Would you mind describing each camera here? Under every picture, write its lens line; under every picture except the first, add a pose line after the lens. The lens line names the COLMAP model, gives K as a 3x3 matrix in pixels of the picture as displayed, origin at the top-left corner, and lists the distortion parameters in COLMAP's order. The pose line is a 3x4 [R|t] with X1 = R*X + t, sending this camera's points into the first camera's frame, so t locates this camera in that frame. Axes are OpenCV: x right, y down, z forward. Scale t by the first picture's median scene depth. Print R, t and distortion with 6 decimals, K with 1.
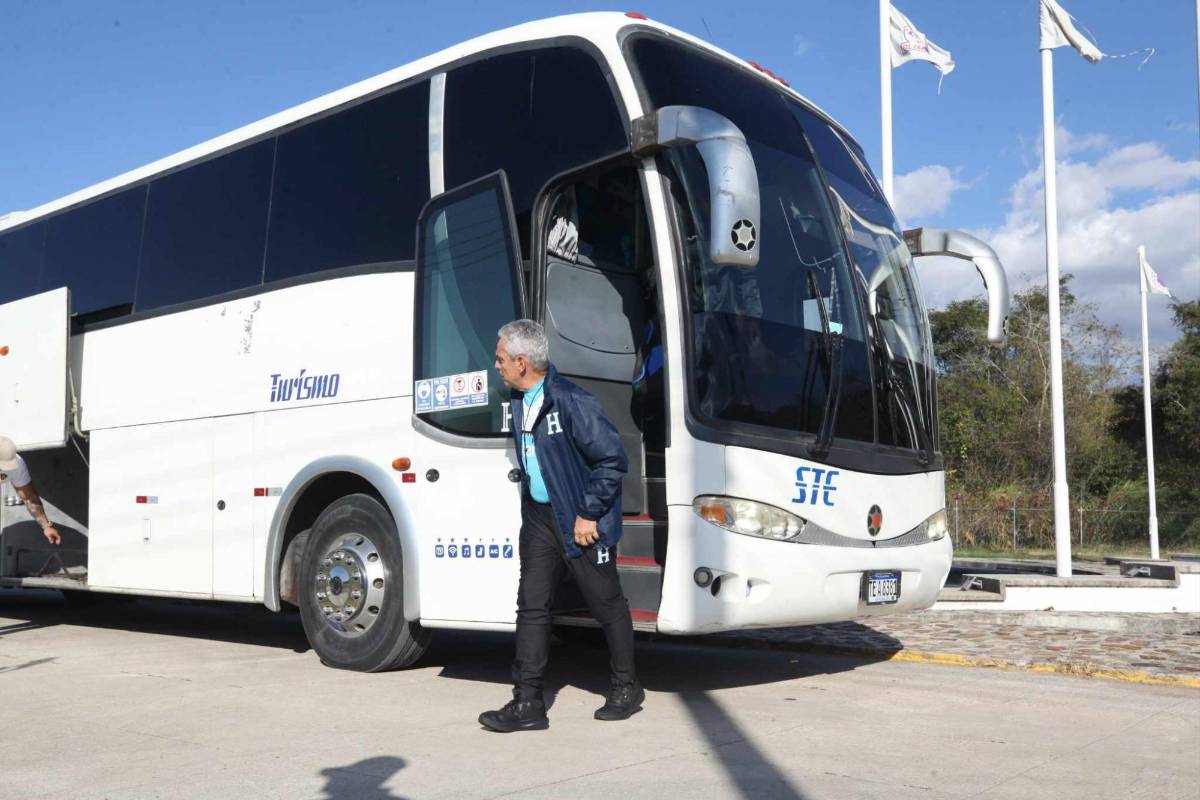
lens RADIAL K [[1141.8, 0, 603.7], [0, 1141.8, 386.7], [0, 0, 1]] dist [0.050731, 0.015739]
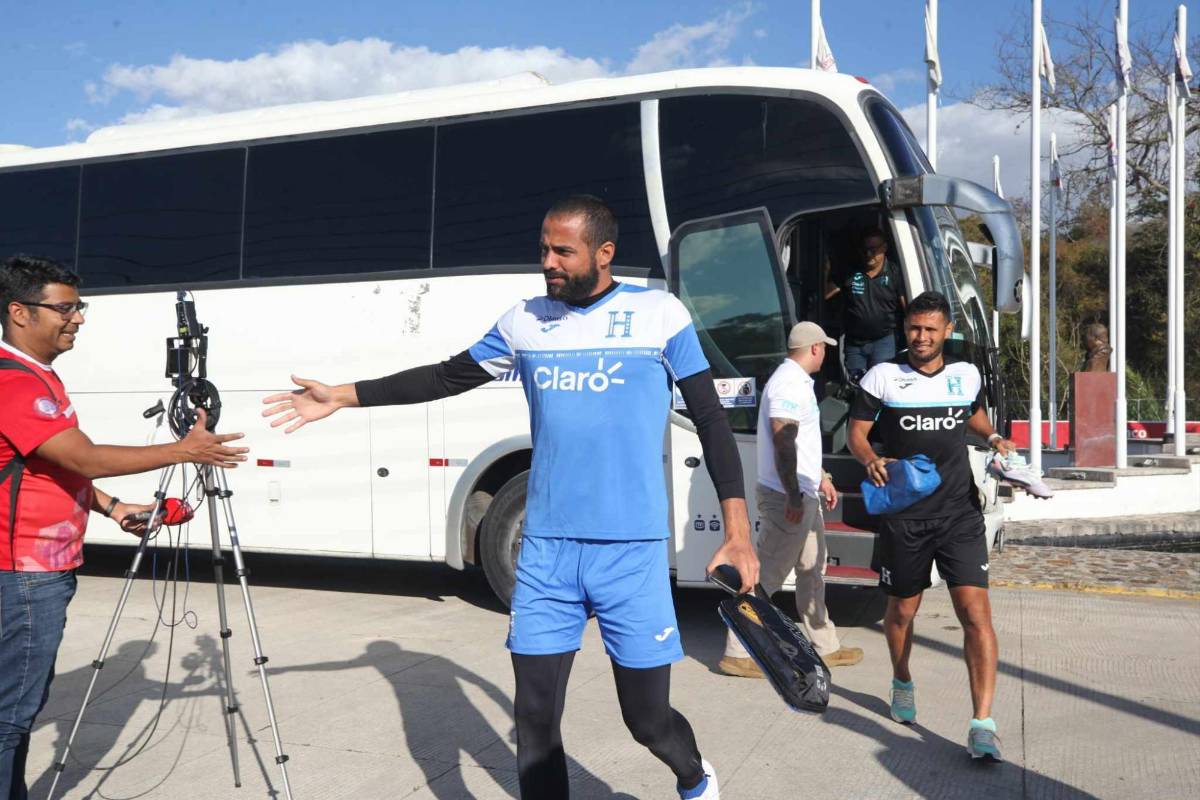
lens RADIAL K [[1141.8, 0, 603.7], [0, 1141.8, 386.7], [0, 0, 1]] dist [0.050731, 0.015739]
pose [[0.953504, 0.001712, 0.301374, -0.568481], [-0.031629, 0.995030, 0.094417, -0.104579], [-0.299715, -0.099559, 0.948820, -0.087574]]
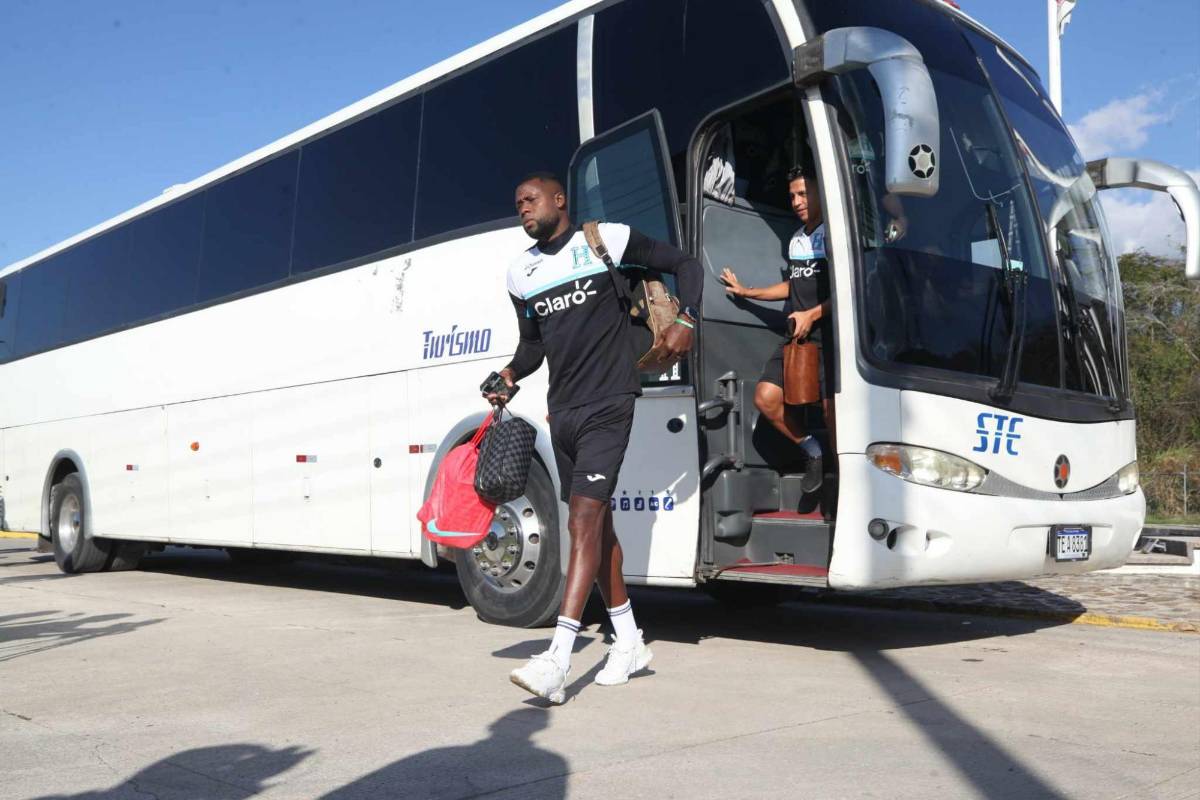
lens RADIAL K [[1141.8, 0, 603.7], [0, 1141.8, 386.7], [0, 0, 1]] dist [0.050731, 0.015739]
pose [[0.993280, -0.013513, -0.114942, -0.023353], [0.016532, 0.999542, 0.025354, 0.017509], [0.114547, -0.027084, 0.993049, 0.030994]]
